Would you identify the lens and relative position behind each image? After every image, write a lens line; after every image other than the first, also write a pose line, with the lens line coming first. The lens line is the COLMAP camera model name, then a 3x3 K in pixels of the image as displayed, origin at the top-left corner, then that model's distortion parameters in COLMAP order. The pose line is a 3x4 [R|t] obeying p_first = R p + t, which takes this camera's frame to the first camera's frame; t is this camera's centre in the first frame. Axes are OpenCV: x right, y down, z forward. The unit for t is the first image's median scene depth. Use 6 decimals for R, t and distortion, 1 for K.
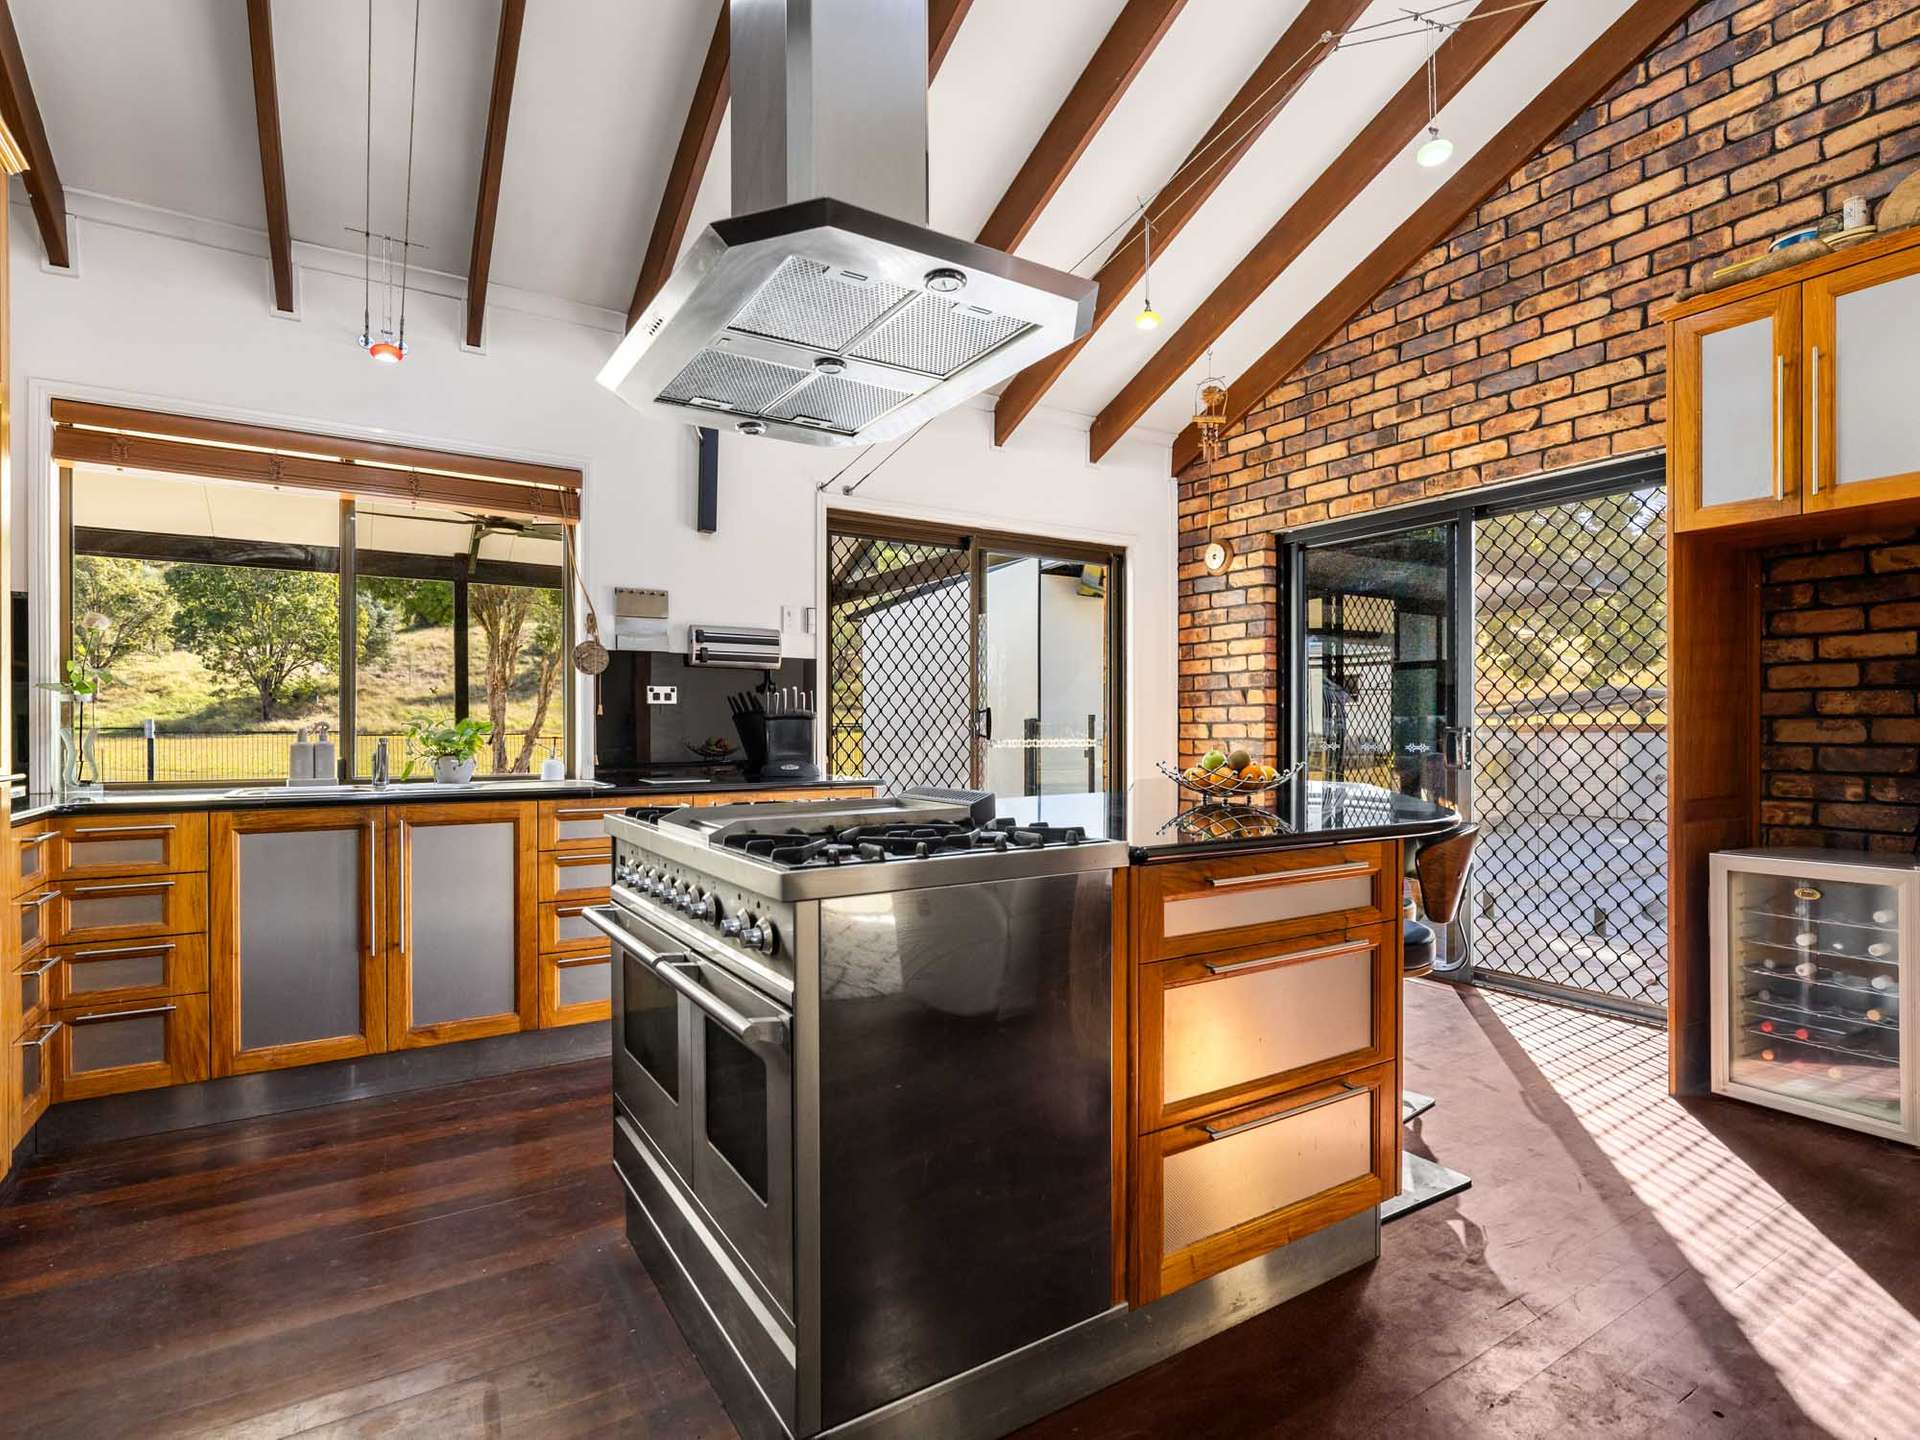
lens RADIAL K [[974.2, 0, 957.6], [0, 974.2, 731.8], [0, 0, 1]] dist [0.000258, 0.000069]
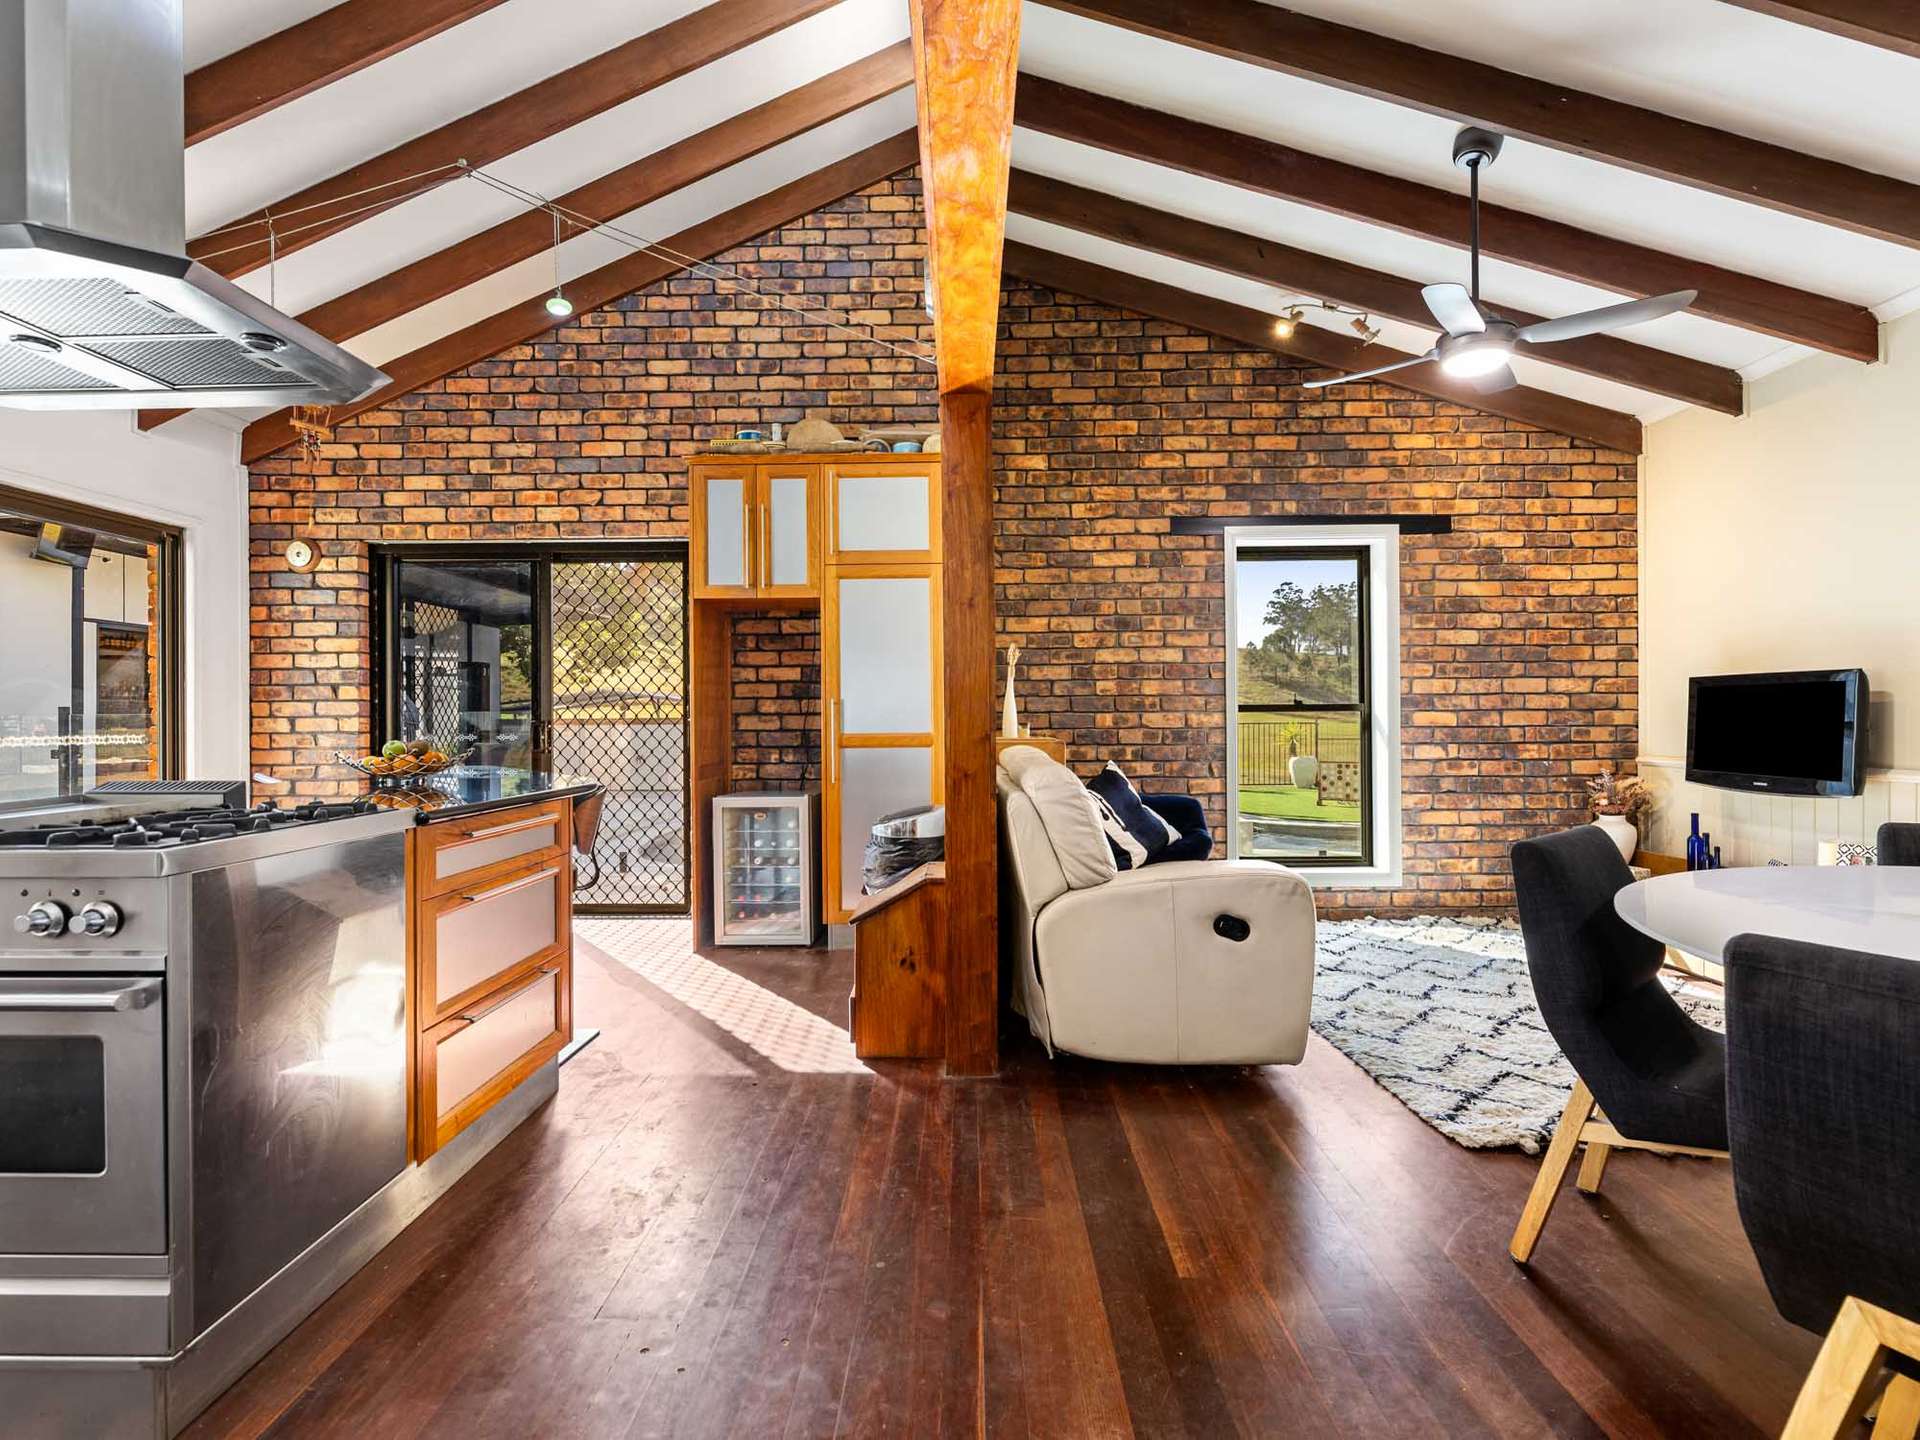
lens RADIAL K [[864.9, 0, 960.0], [0, 864.9, 720.0], [0, 0, 1]] dist [0.000059, 0.000009]
pose [[0.544268, -0.000969, 0.838911, -0.151216], [0.005879, 0.999979, -0.002659, 0.000544], [-0.838891, 0.006379, 0.544262, -0.093662]]
